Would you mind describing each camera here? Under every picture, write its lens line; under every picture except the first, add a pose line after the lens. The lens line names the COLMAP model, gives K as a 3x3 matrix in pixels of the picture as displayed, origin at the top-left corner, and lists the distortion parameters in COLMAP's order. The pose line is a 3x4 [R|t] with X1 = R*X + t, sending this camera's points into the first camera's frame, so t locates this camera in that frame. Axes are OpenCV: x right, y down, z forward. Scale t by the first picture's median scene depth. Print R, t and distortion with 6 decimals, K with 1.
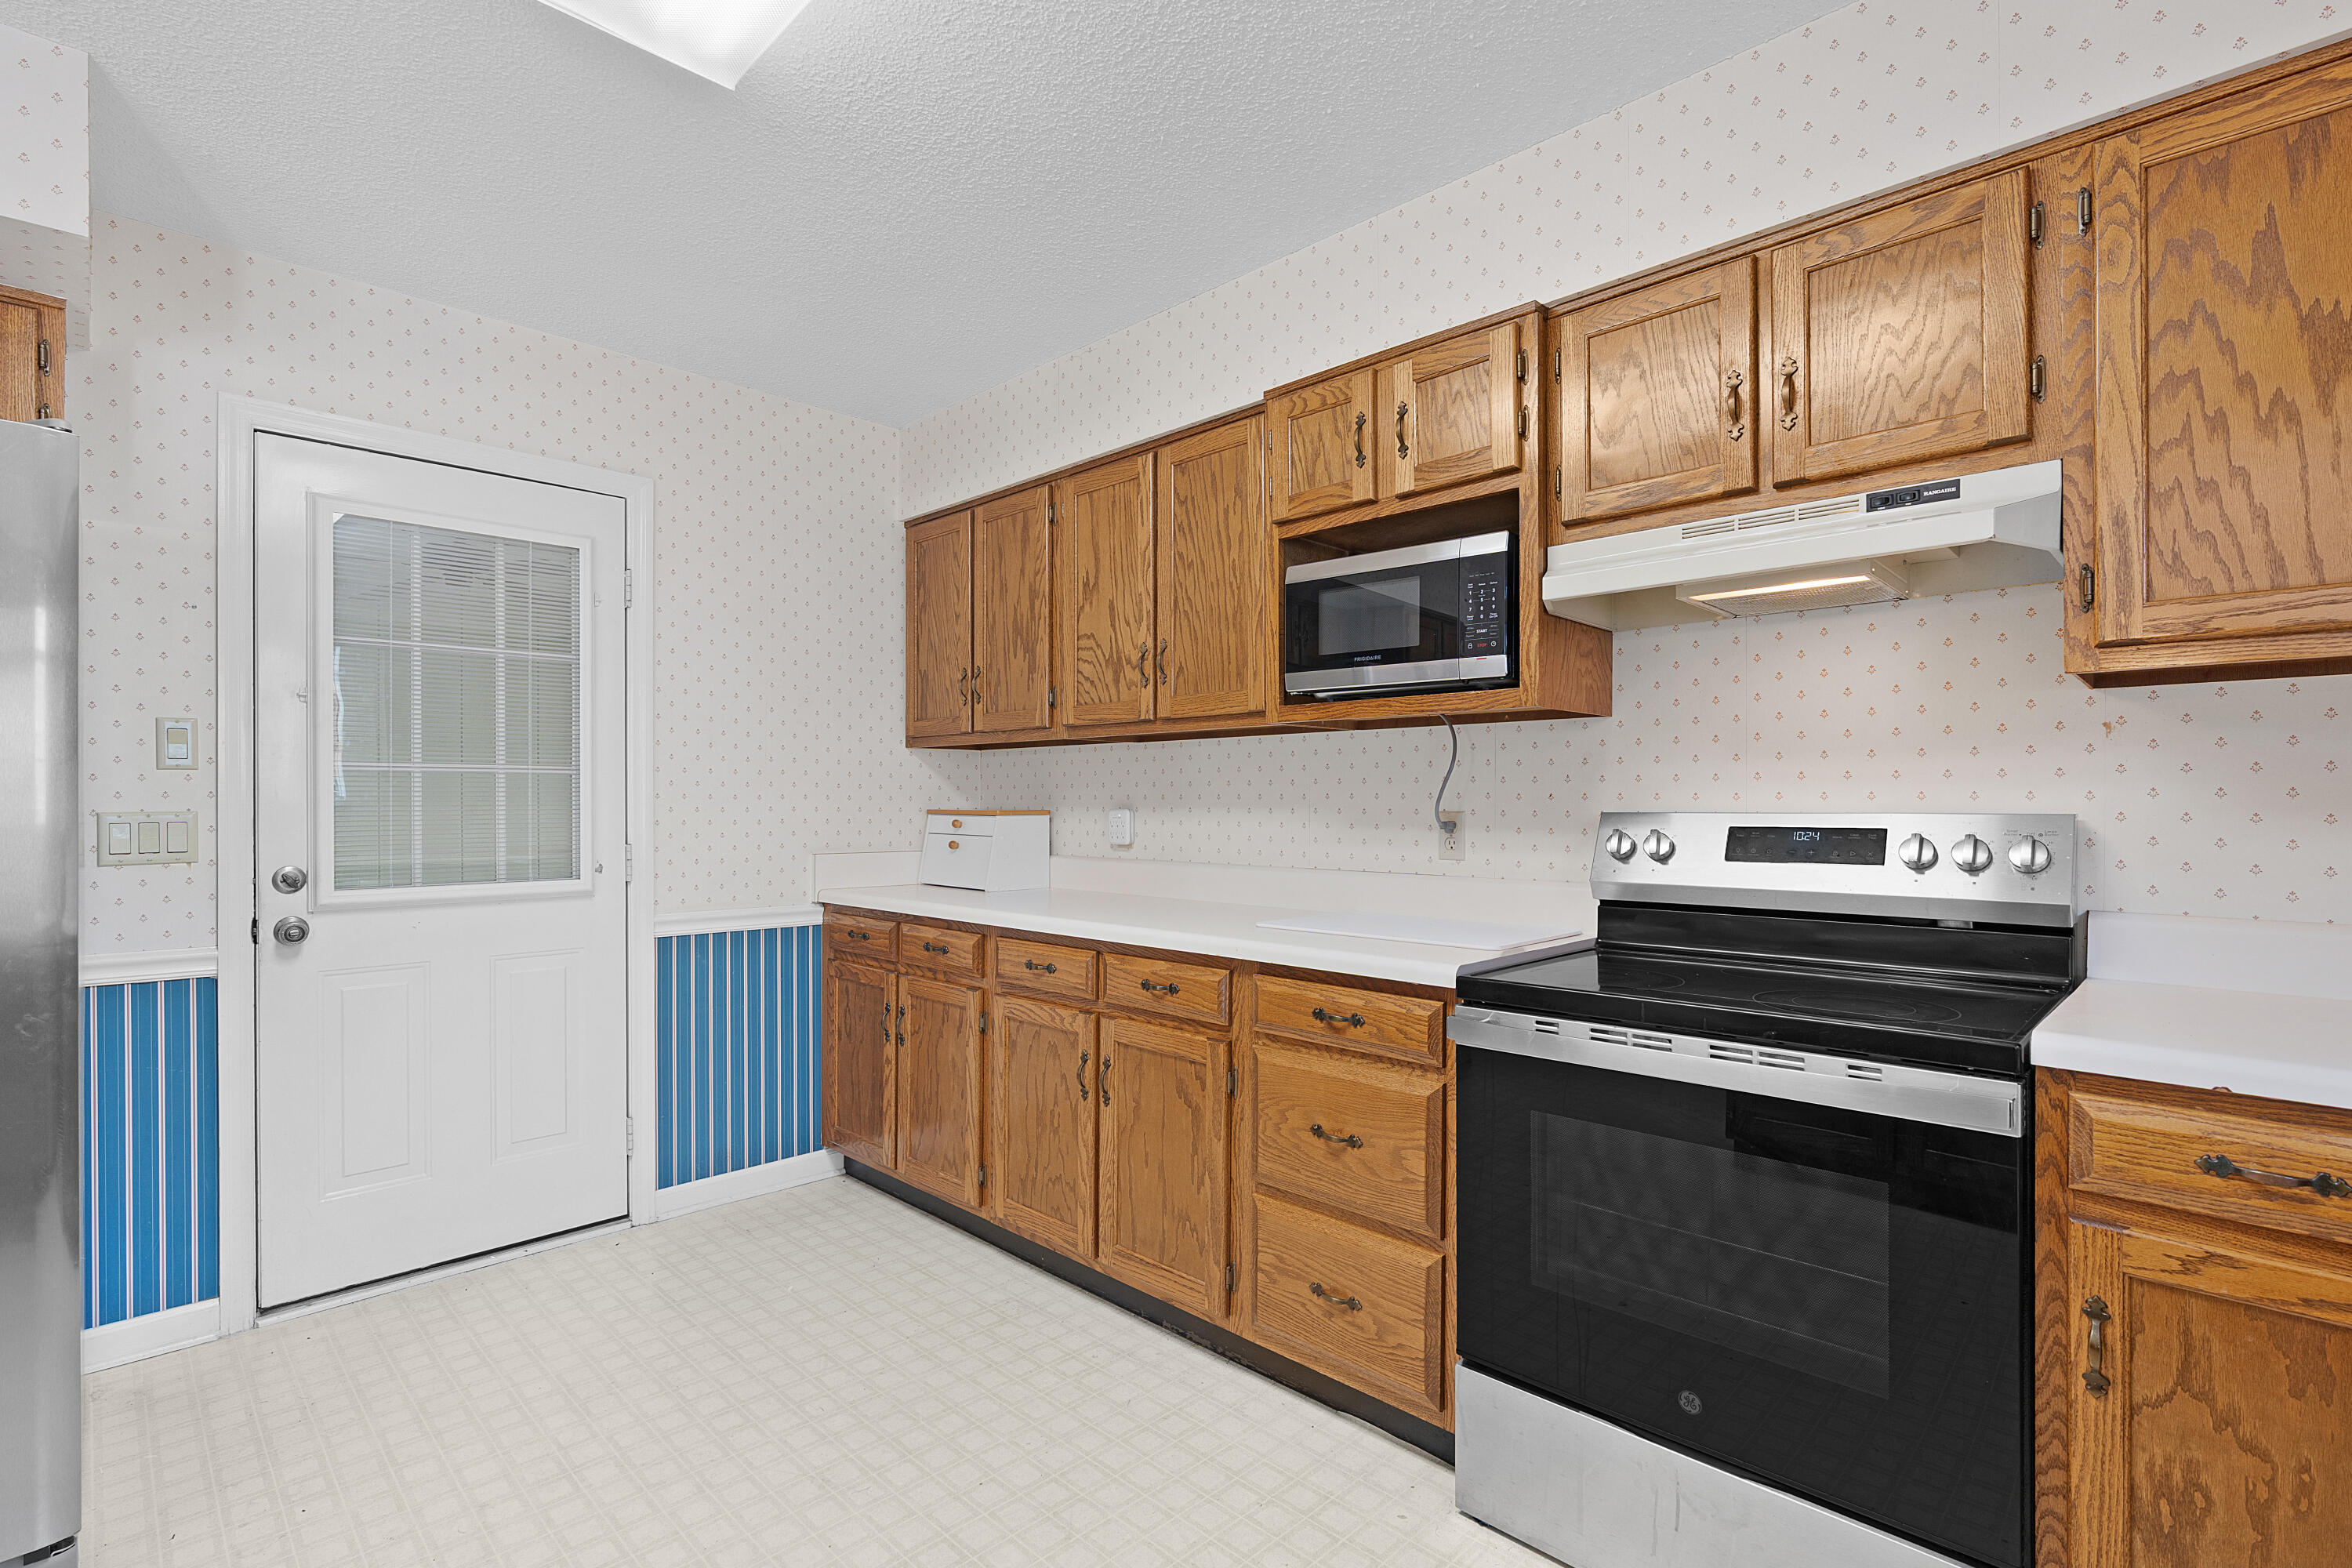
lens RADIAL K [[1089.5, 0, 1162.8], [0, 1089.5, 802.5], [0, 0, 1]] dist [-0.009082, 0.000699]
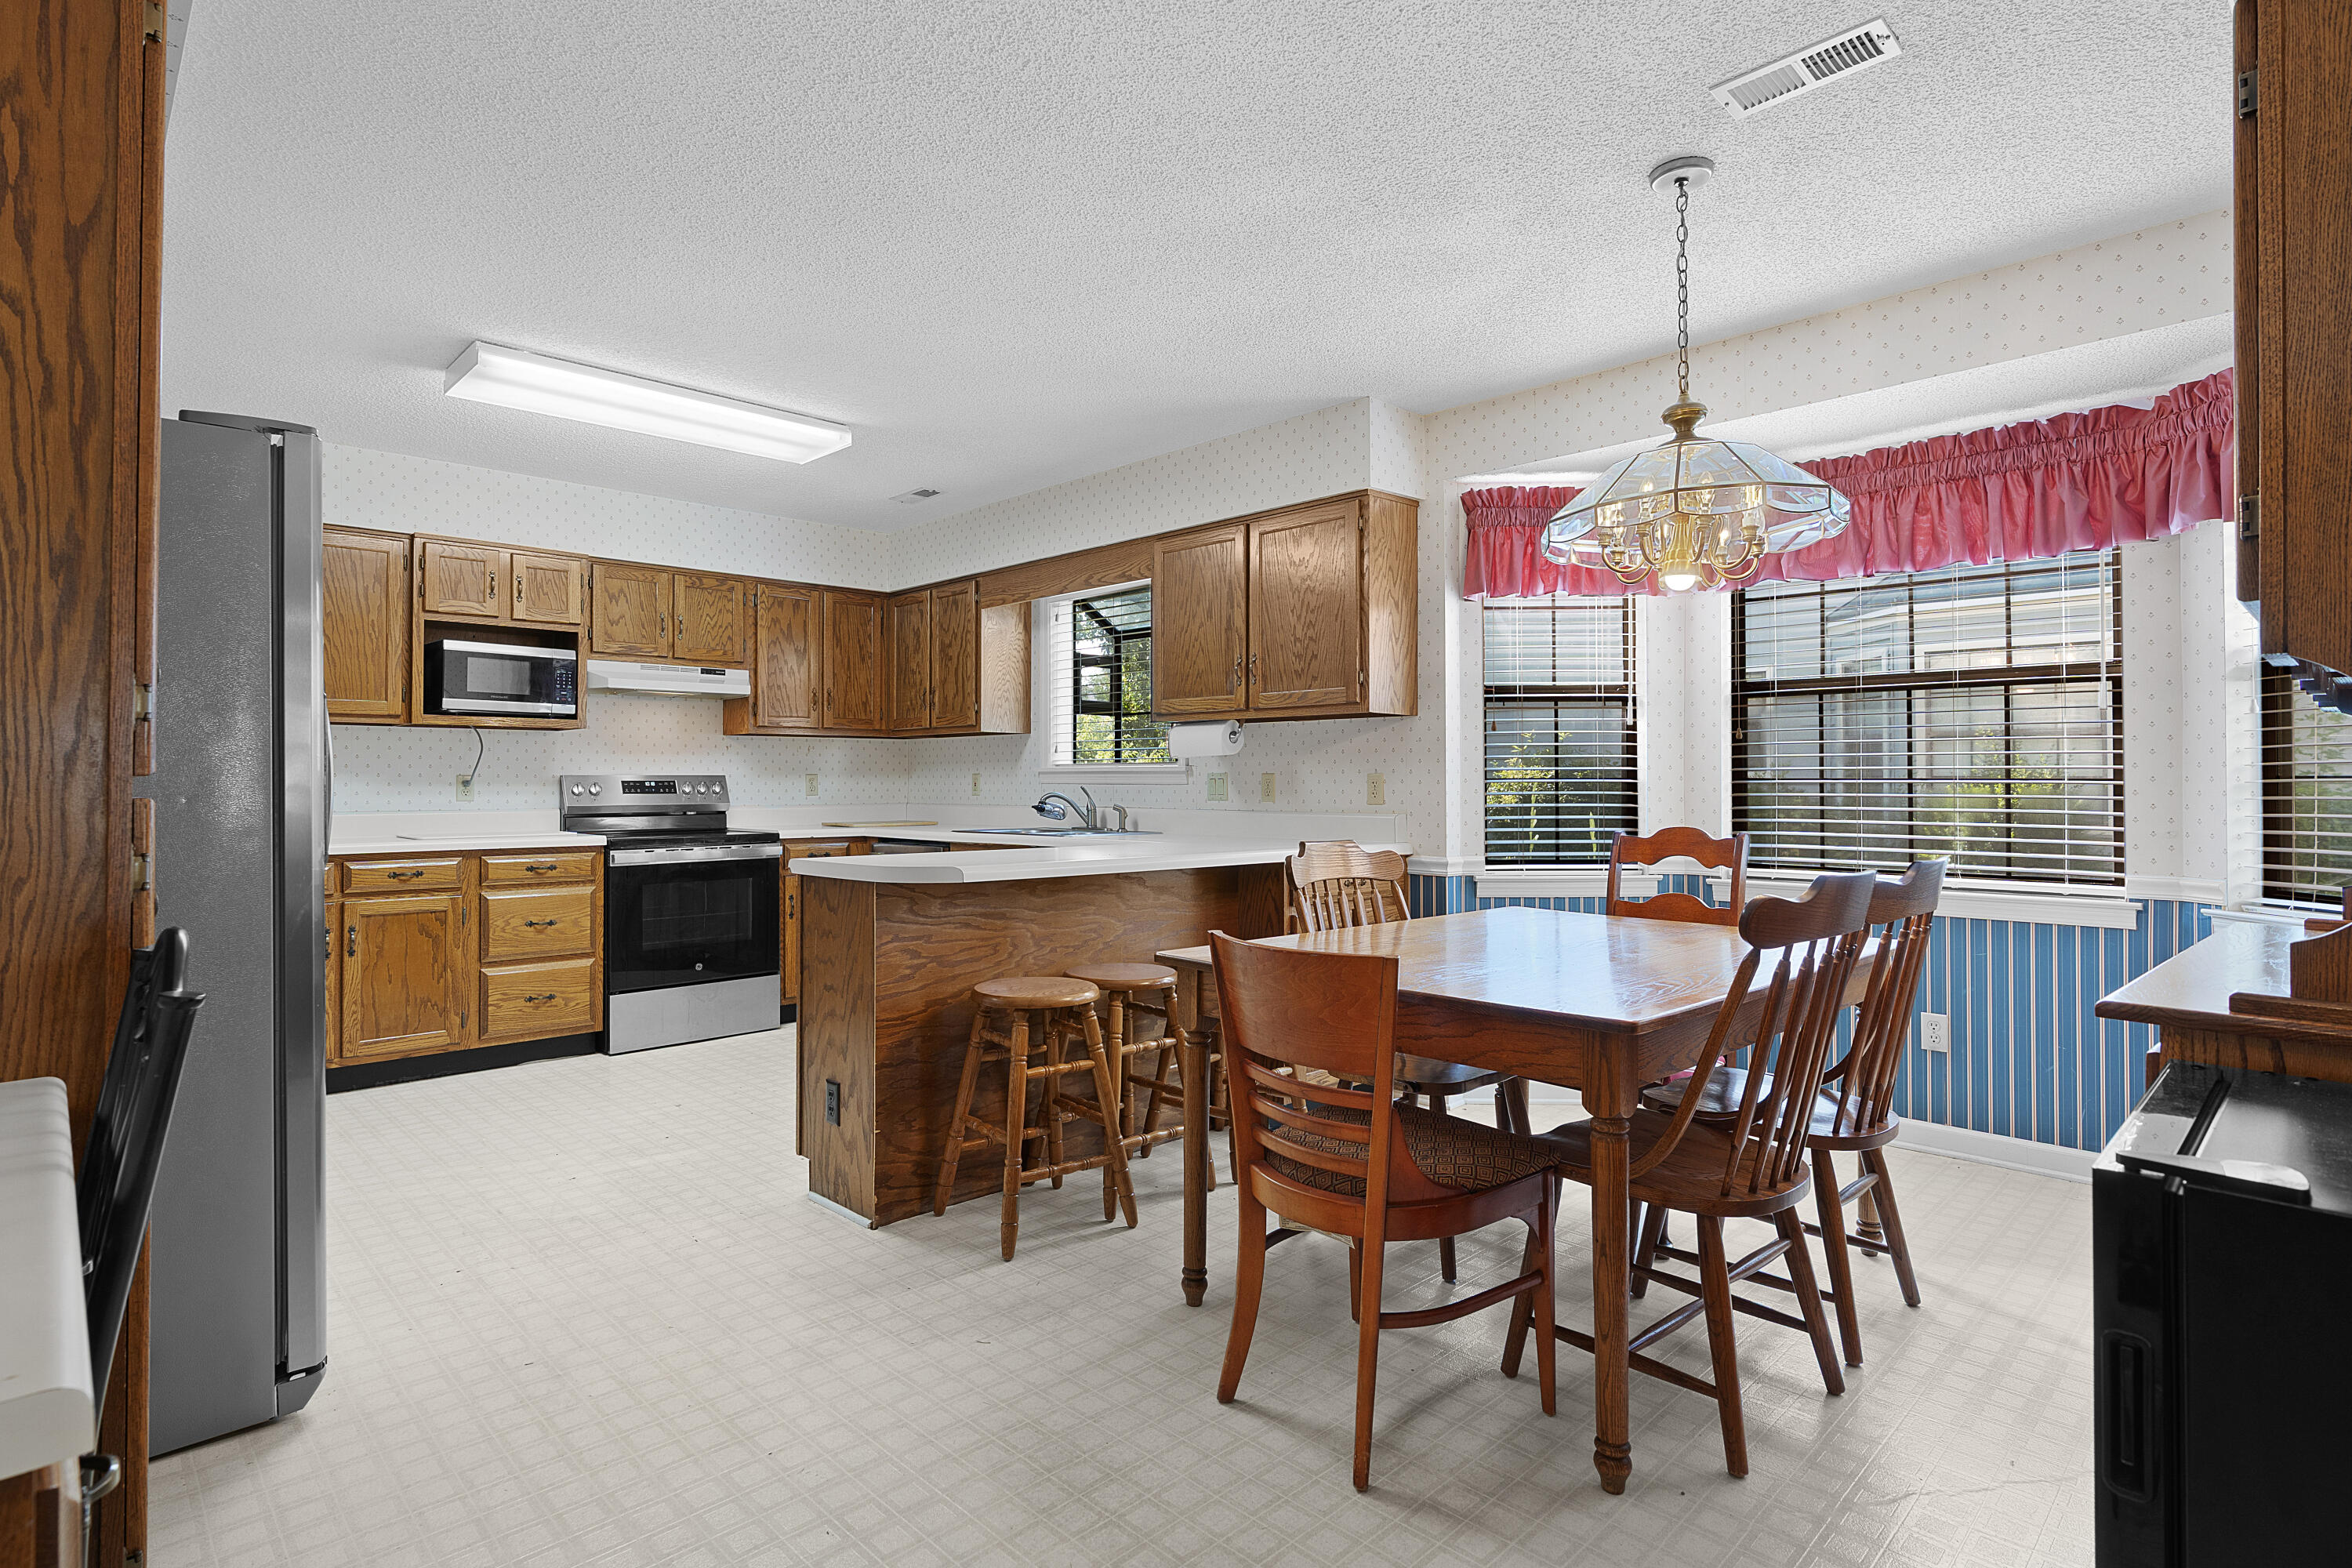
lens RADIAL K [[1150.2, 0, 1167.4], [0, 1150.2, 765.9], [0, 0, 1]] dist [-0.015887, 0.000149]
pose [[0.004475, 0.015775, 0.999866, -1.897022], [0.003966, 0.999867, -0.015793, 0.031836], [-0.999982, 0.004036, 0.004412, -0.228476]]
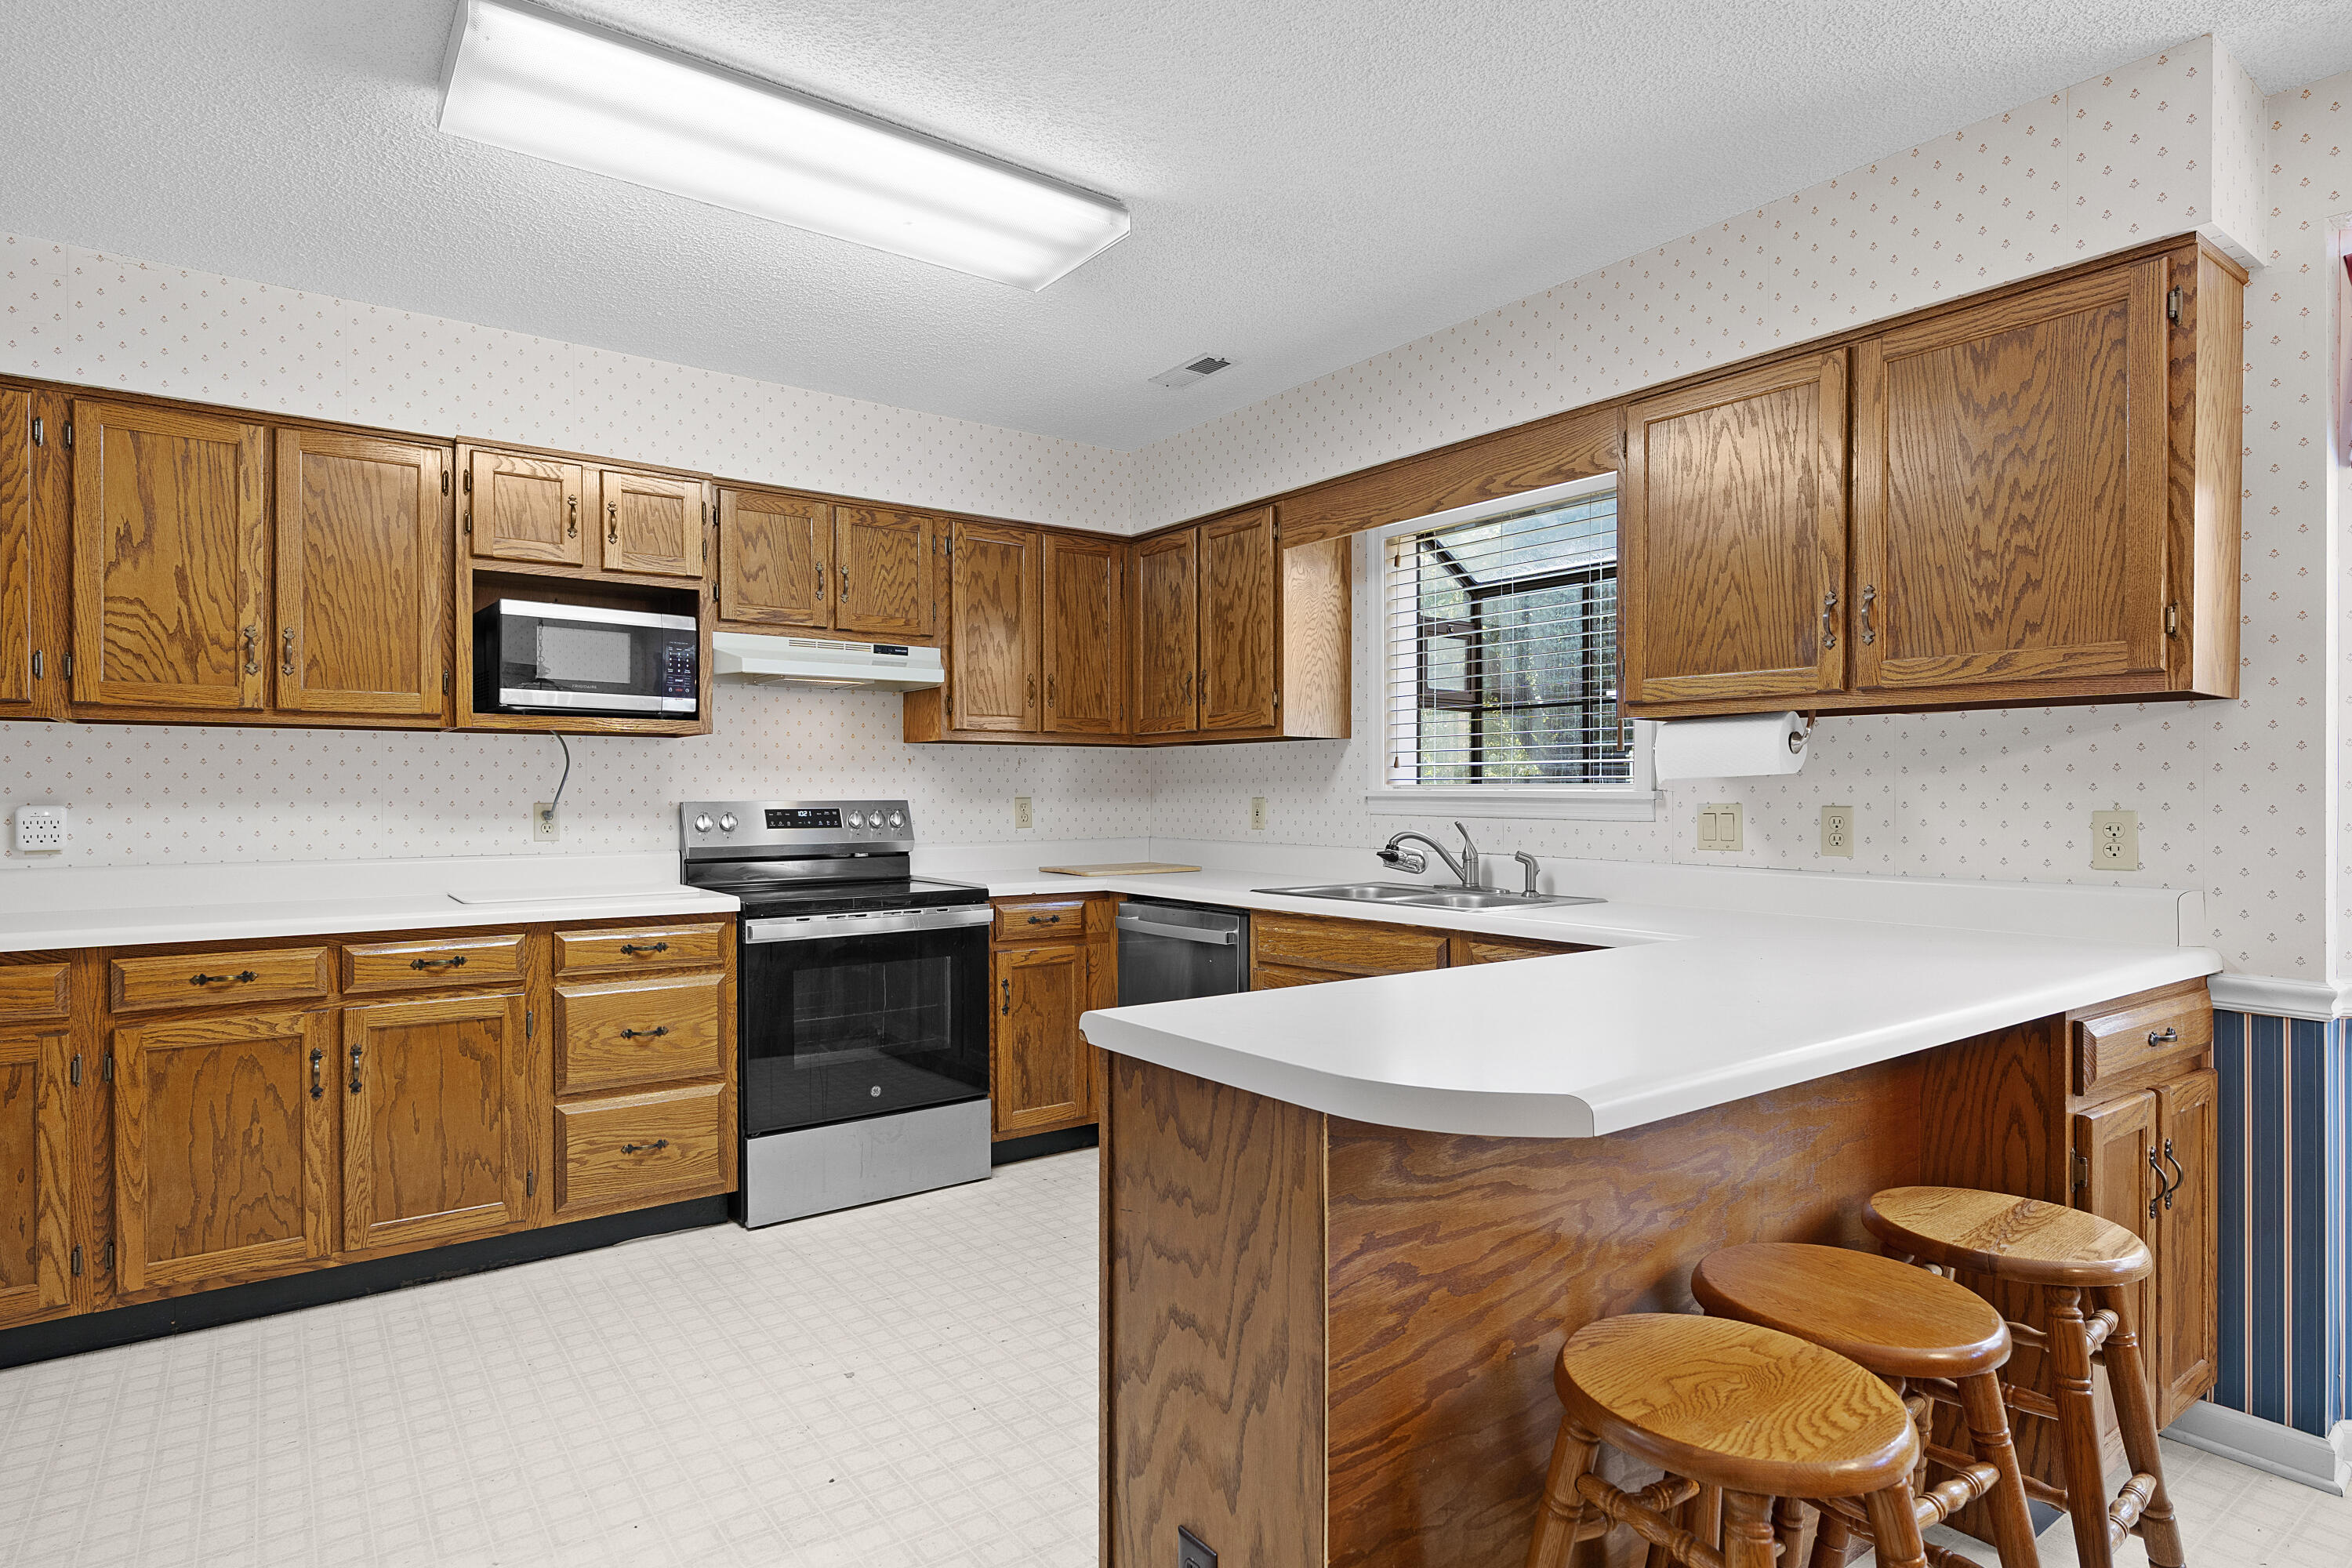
lens RADIAL K [[1214.4, 0, 1166.9], [0, 1214.4, 803.4], [0, 0, 1]] dist [-0.012954, 0.000608]
pose [[0.143738, -0.007882, 0.989584, -1.162891], [0.002708, 0.999968, 0.007571, -0.000124], [-0.989612, 0.001592, 0.143755, 0.093772]]
